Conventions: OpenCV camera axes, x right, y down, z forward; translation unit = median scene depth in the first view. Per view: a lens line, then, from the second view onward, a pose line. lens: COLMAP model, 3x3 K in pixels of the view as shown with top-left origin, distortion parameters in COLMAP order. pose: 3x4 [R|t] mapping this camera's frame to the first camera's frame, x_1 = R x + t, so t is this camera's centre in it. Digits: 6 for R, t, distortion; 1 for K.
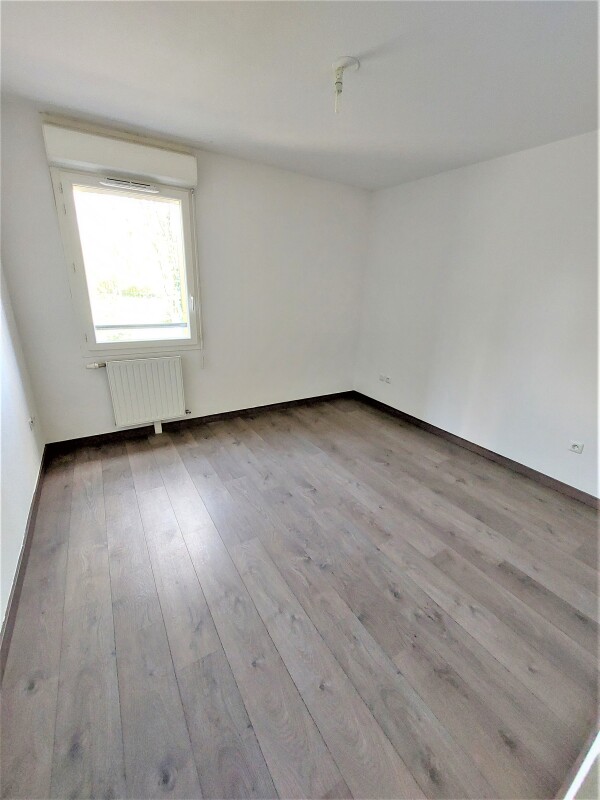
lens RADIAL K [[319.7, 0, 300.0], [0, 319.7, 400.0], [0, 0, 1]] dist [-0.033294, 0.000194]
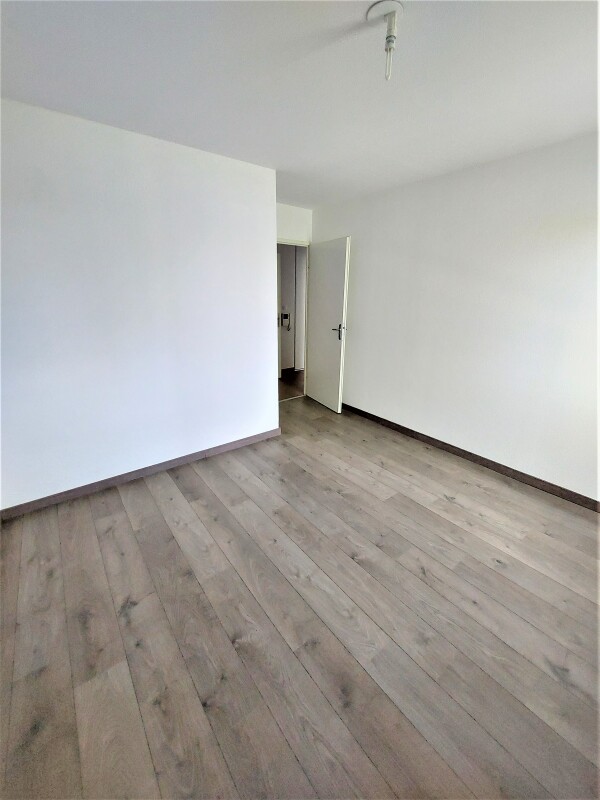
lens RADIAL K [[319.7, 0, 300.0], [0, 319.7, 400.0], [0, 0, 1]] dist [-0.033294, 0.000194]
pose [[-0.993370, -0.011575, -0.114379, 0.307962], [-0.079911, 0.784782, 0.614599, -0.565475], [0.082648, 0.619664, -0.780503, 1.542738]]
